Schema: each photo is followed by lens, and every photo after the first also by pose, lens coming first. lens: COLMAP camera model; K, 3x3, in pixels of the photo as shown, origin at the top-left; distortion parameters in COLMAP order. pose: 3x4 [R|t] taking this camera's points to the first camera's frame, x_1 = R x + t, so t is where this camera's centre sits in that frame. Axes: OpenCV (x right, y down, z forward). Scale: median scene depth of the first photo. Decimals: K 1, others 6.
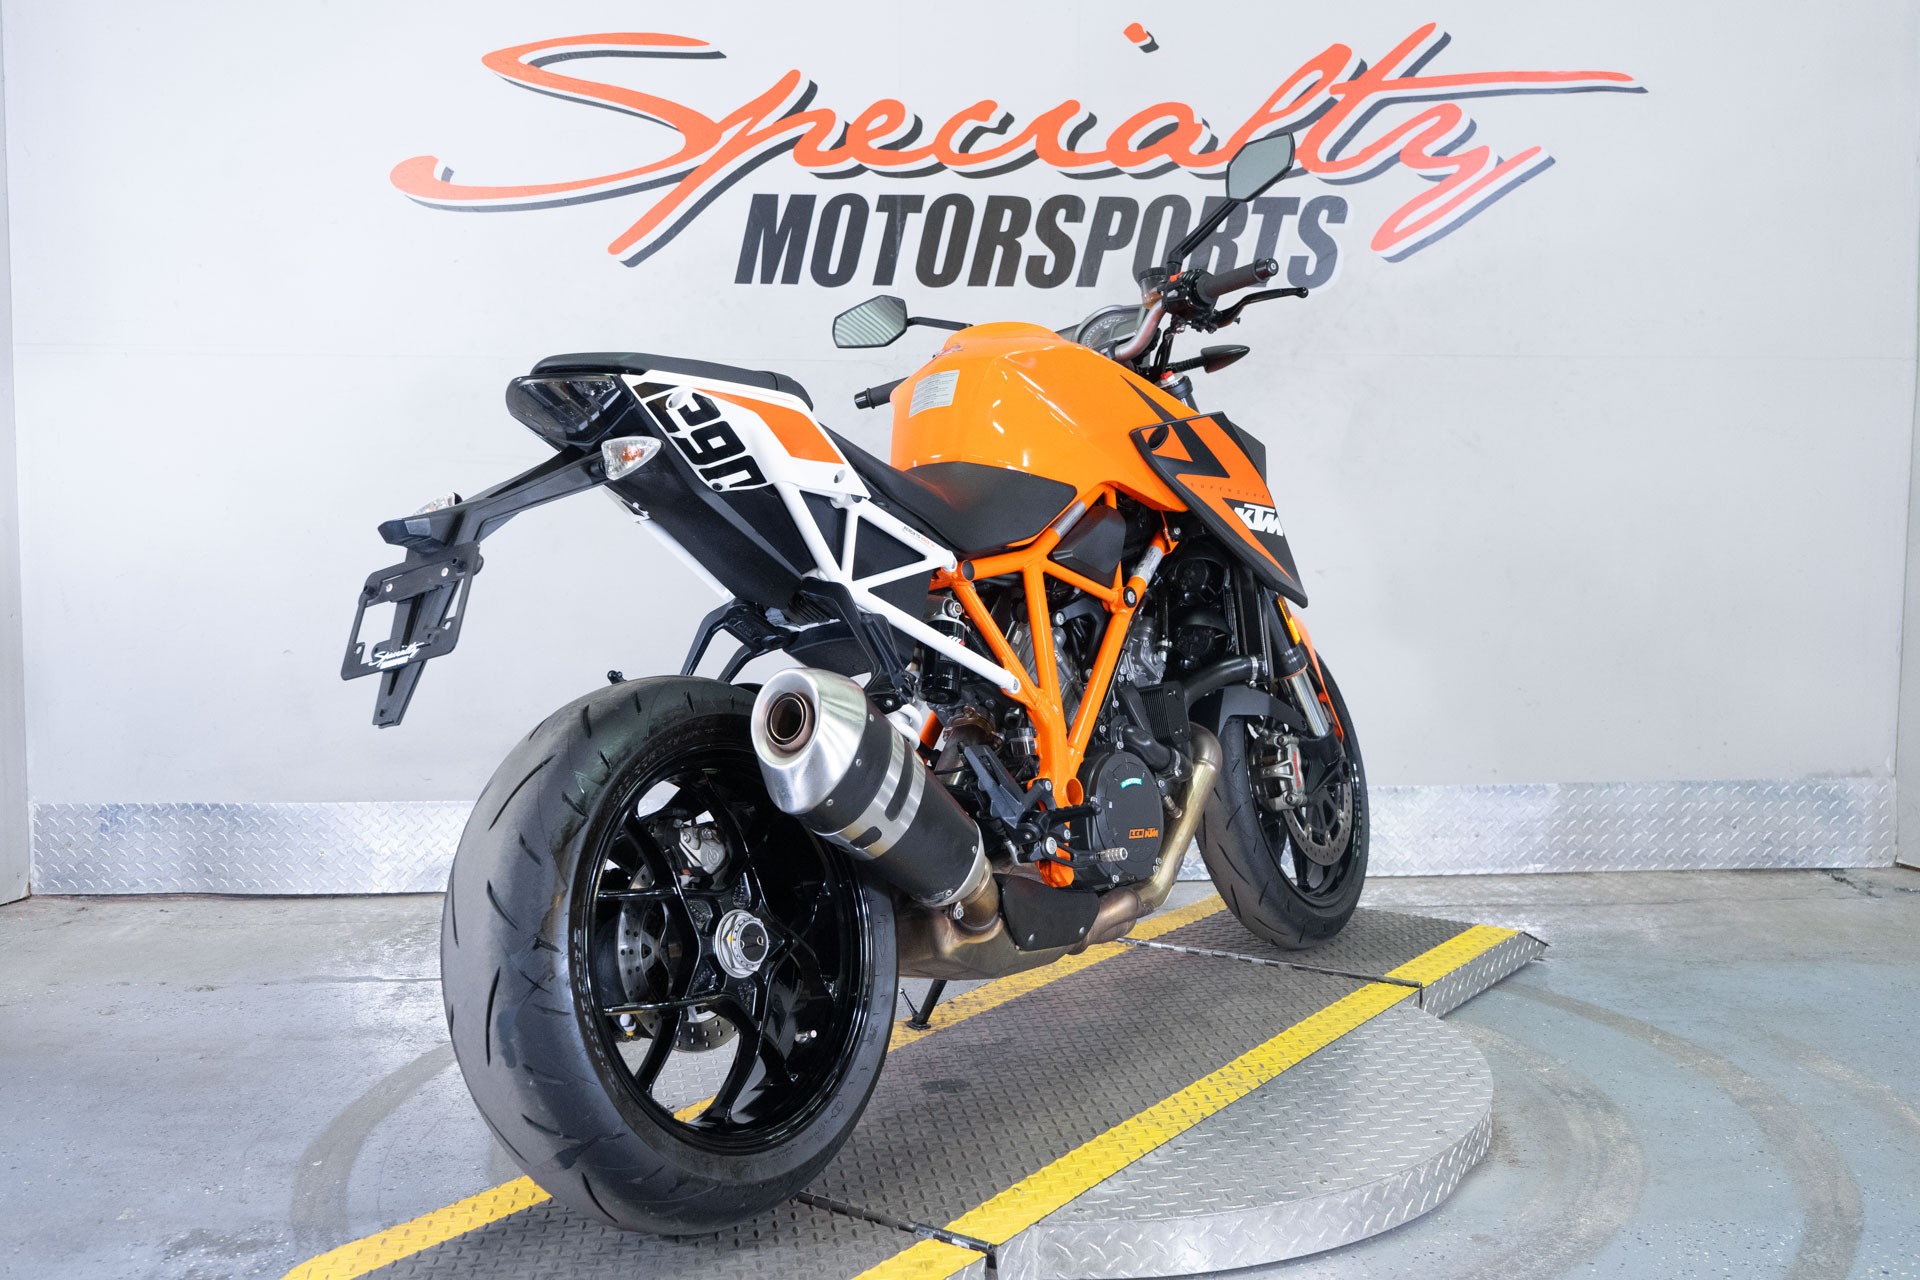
lens RADIAL K [[1927.2, 0, 960.0], [0, 1927.2, 640.0], [0, 0, 1]] dist [0.004976, 0.014680]
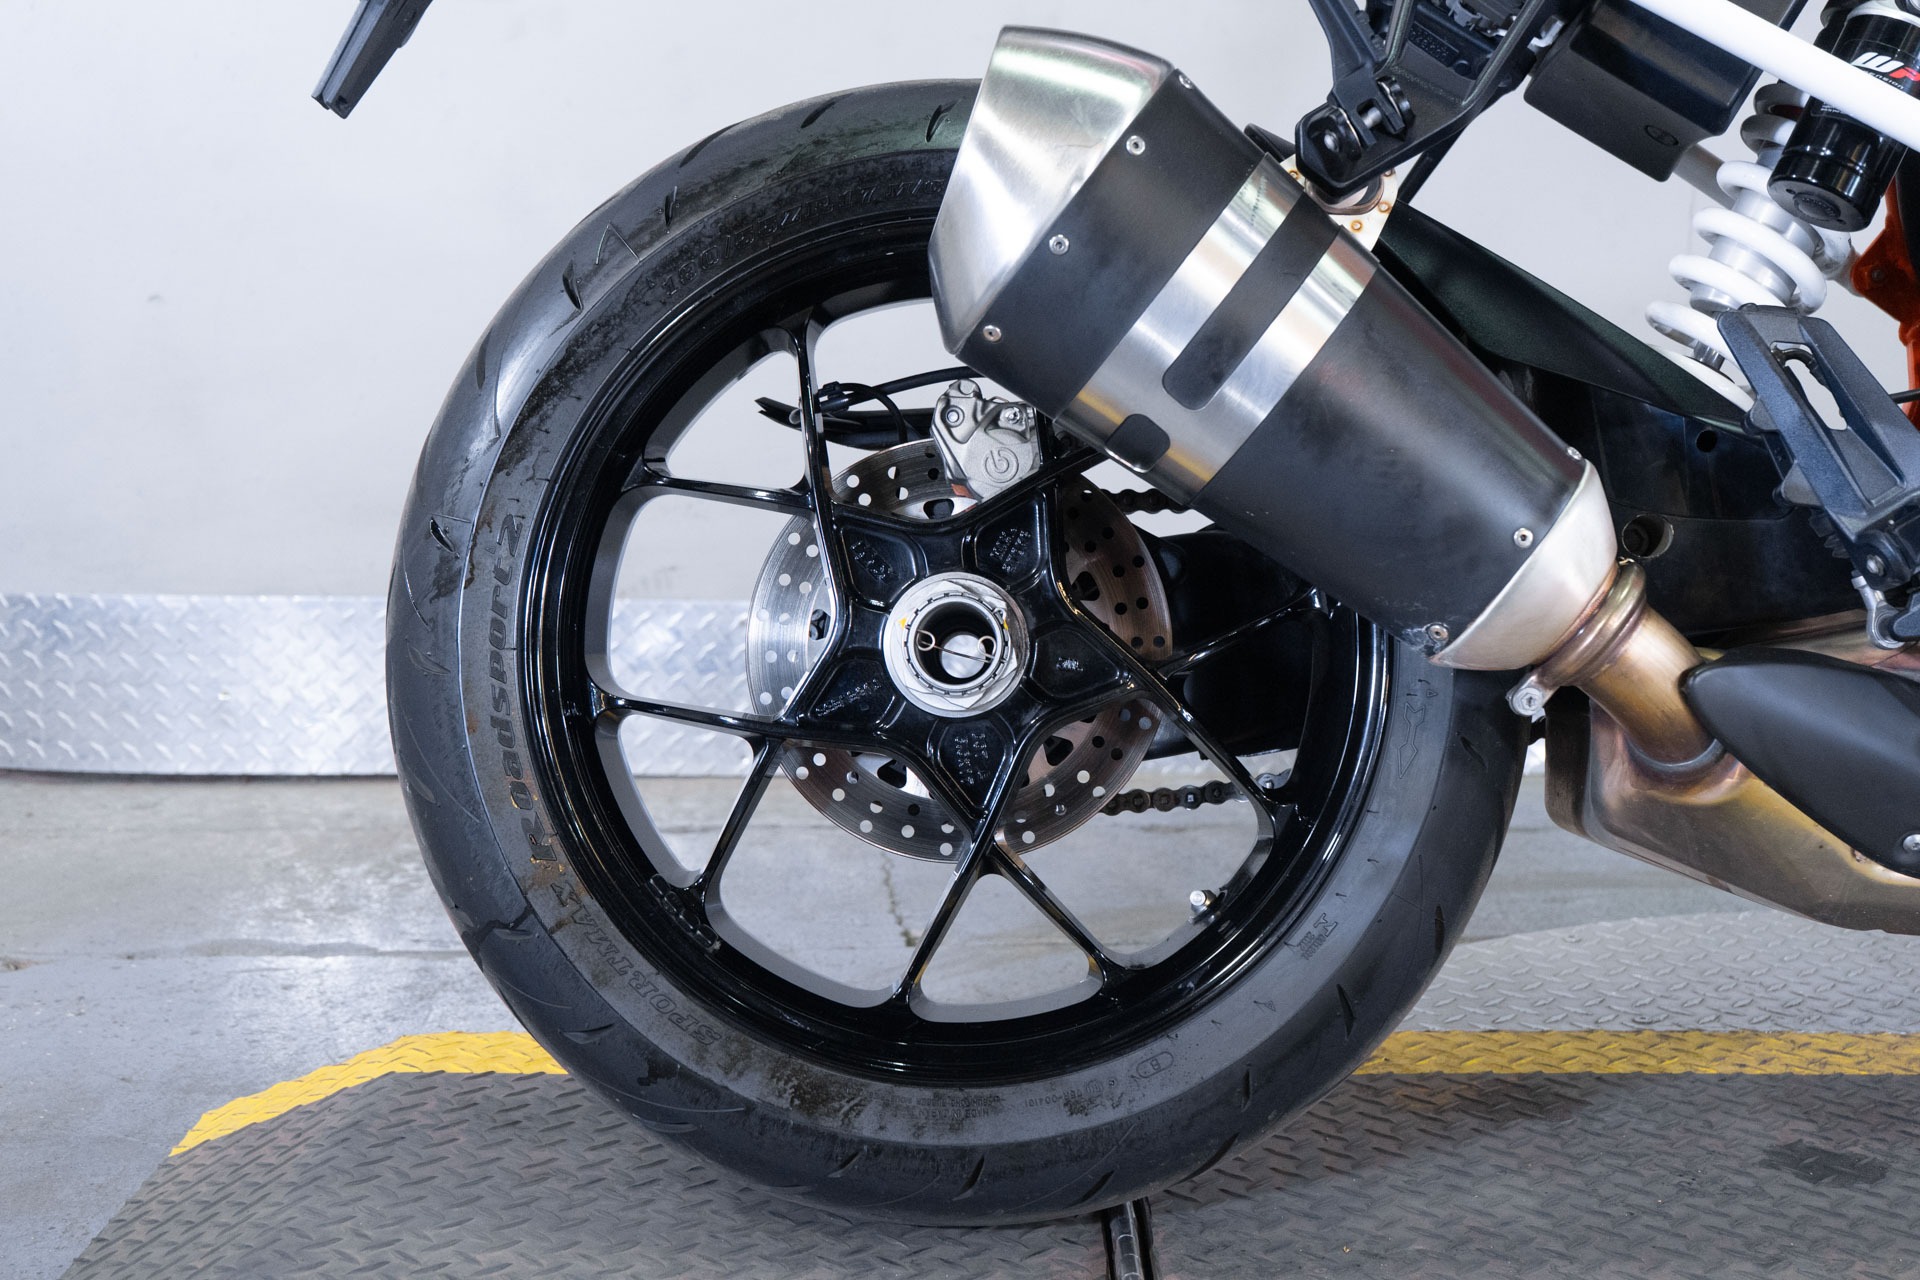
lens RADIAL K [[2529.7, 0, 960.0], [0, 2529.7, 640.0], [0, 0, 1]] dist [0.025302, 0.079751]
pose [[0.999832, 0.015819, -0.009225, -0.131533], [-0.015175, 0.997694, 0.066148, 0.049147], [0.010251, -0.065997, 0.997767, 0.334418]]
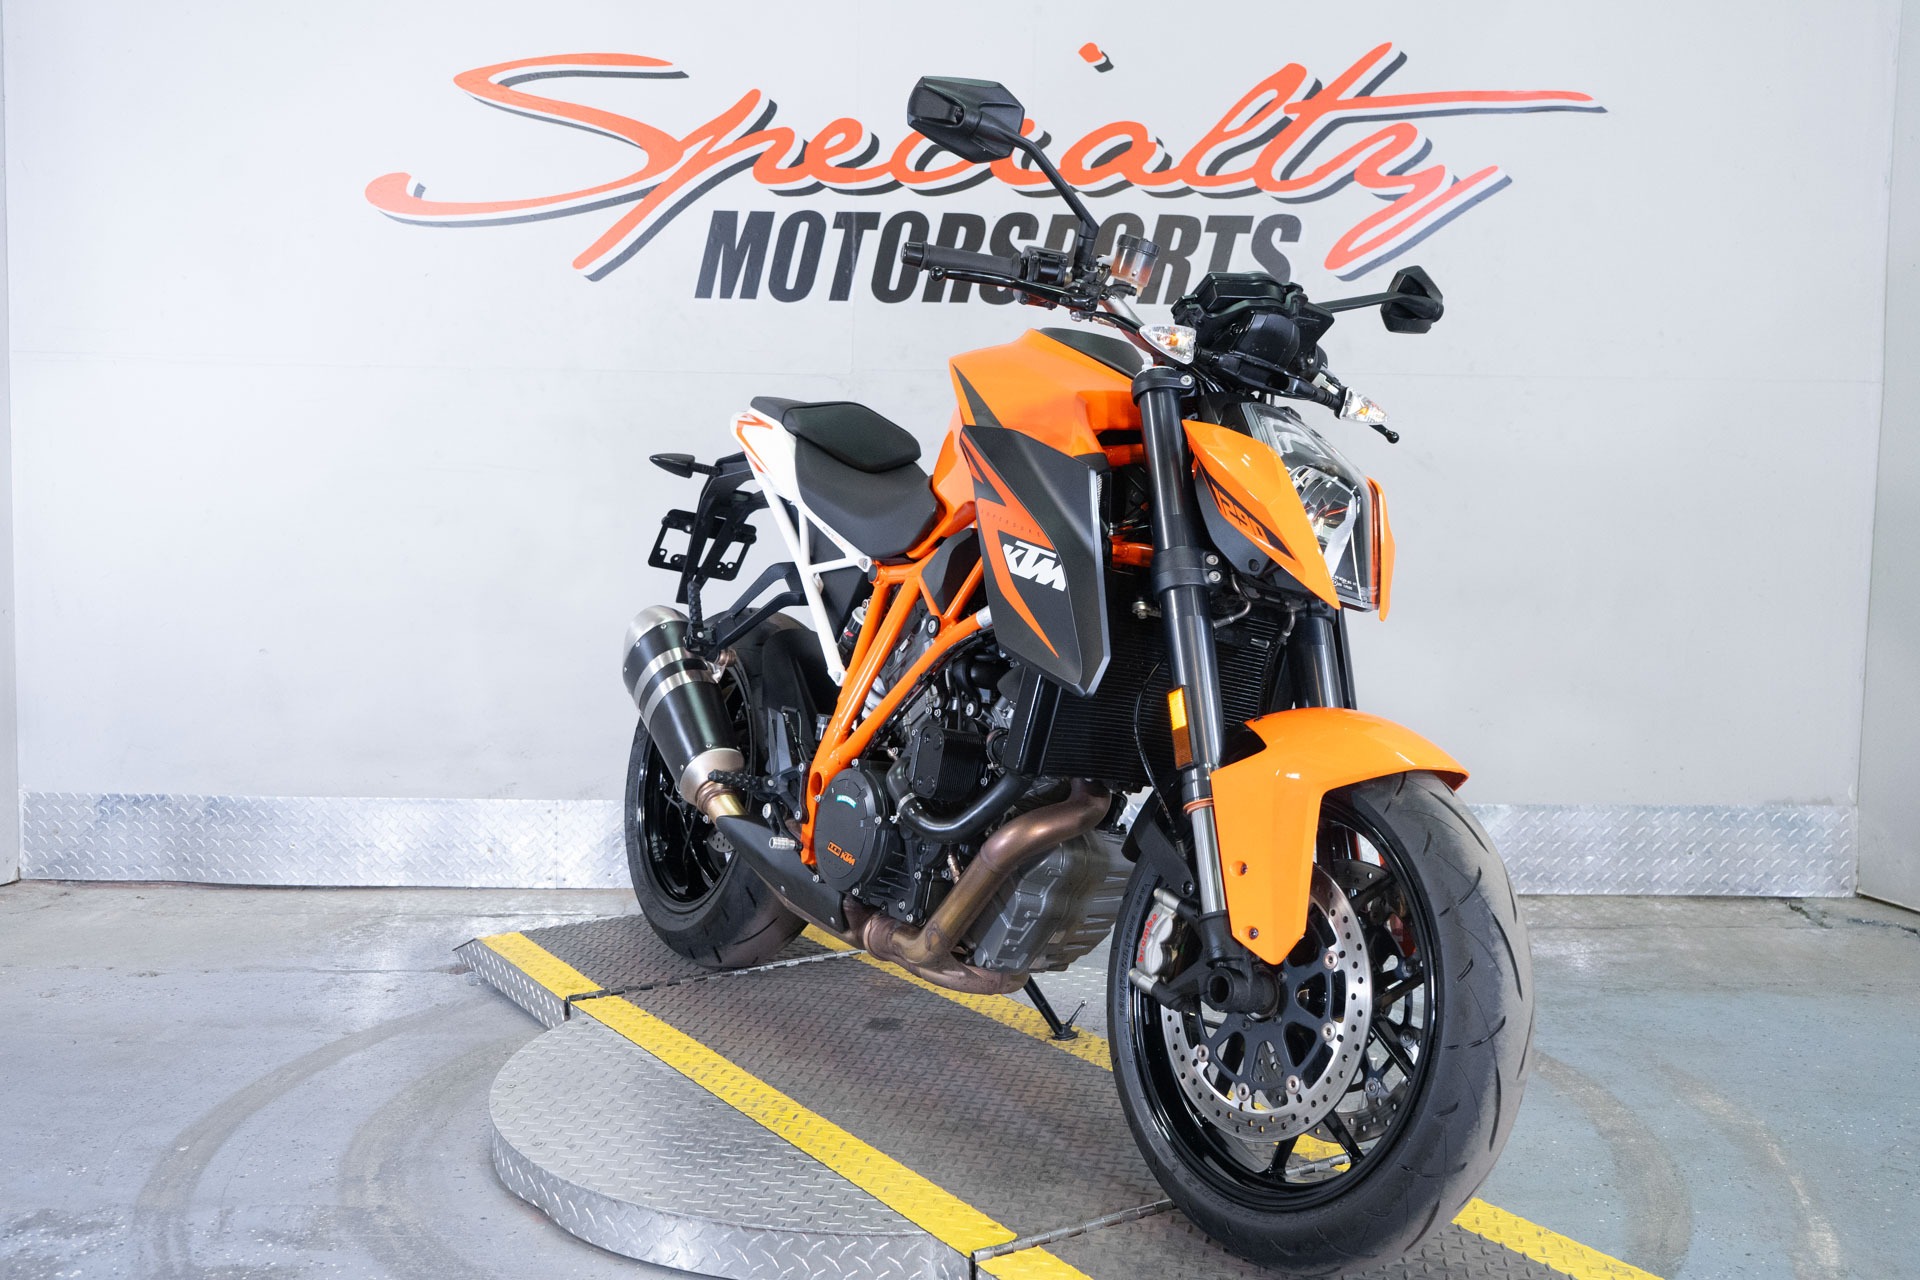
lens RADIAL K [[1884.3, 0, 960.0], [0, 1884.3, 640.0], [0, 0, 1]] dist [0.004464, 0.008912]
pose [[0.998105, 0.017107, -0.059113, 0.085855], [-0.017366, 0.999842, -0.003859, -0.002177], [0.059038, 0.004878, 0.998244, 0.011493]]
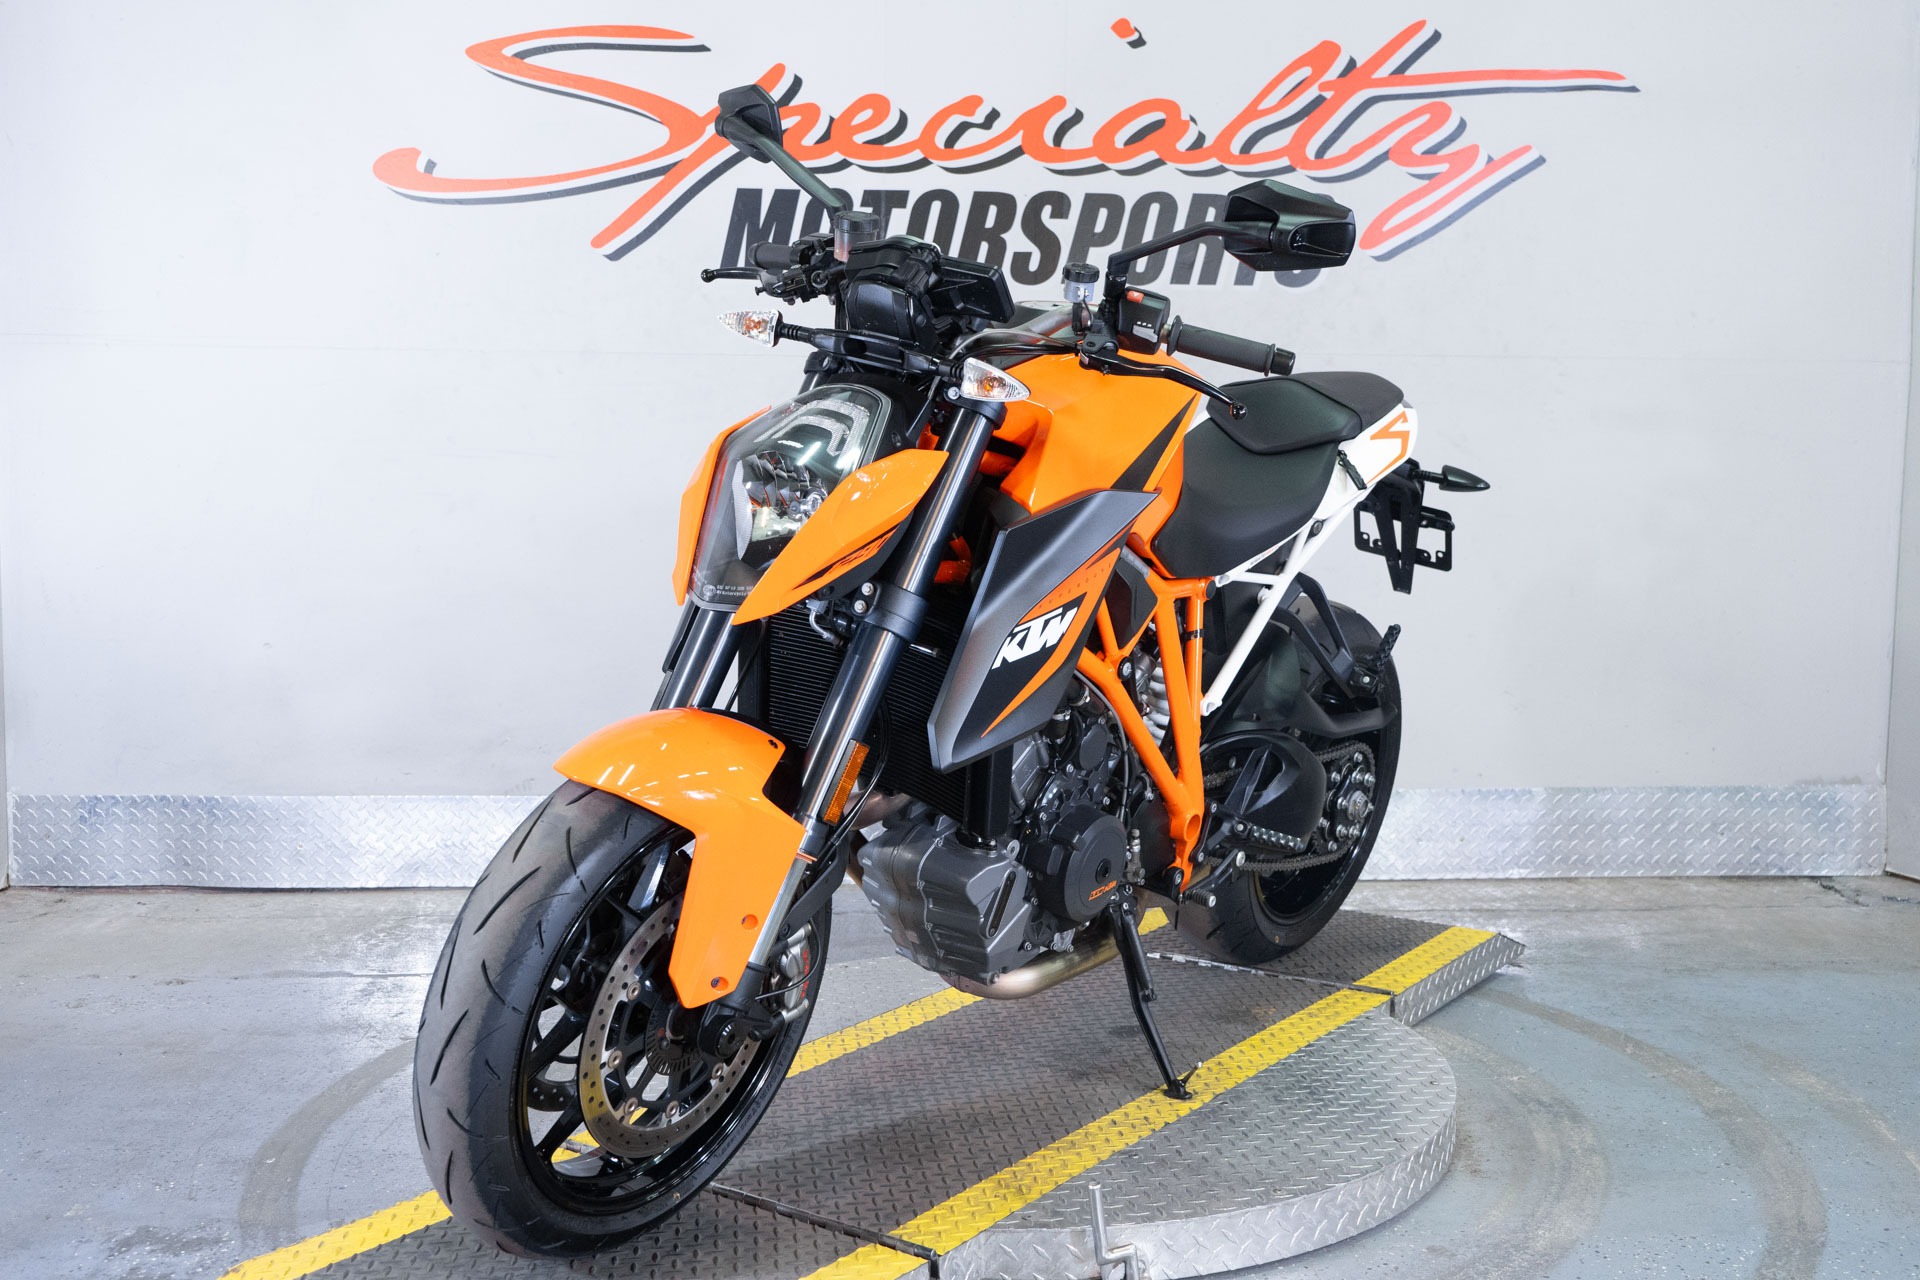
lens RADIAL K [[1927.2, 0, 960.0], [0, 1927.2, 640.0], [0, 0, 1]] dist [0.004976, 0.014680]
pose [[0.999935, 0.008288, -0.007829, 0.017391], [-0.008275, 0.999964, 0.001686, -0.000940], [0.007843, -0.001621, 0.999968, 0.006103]]
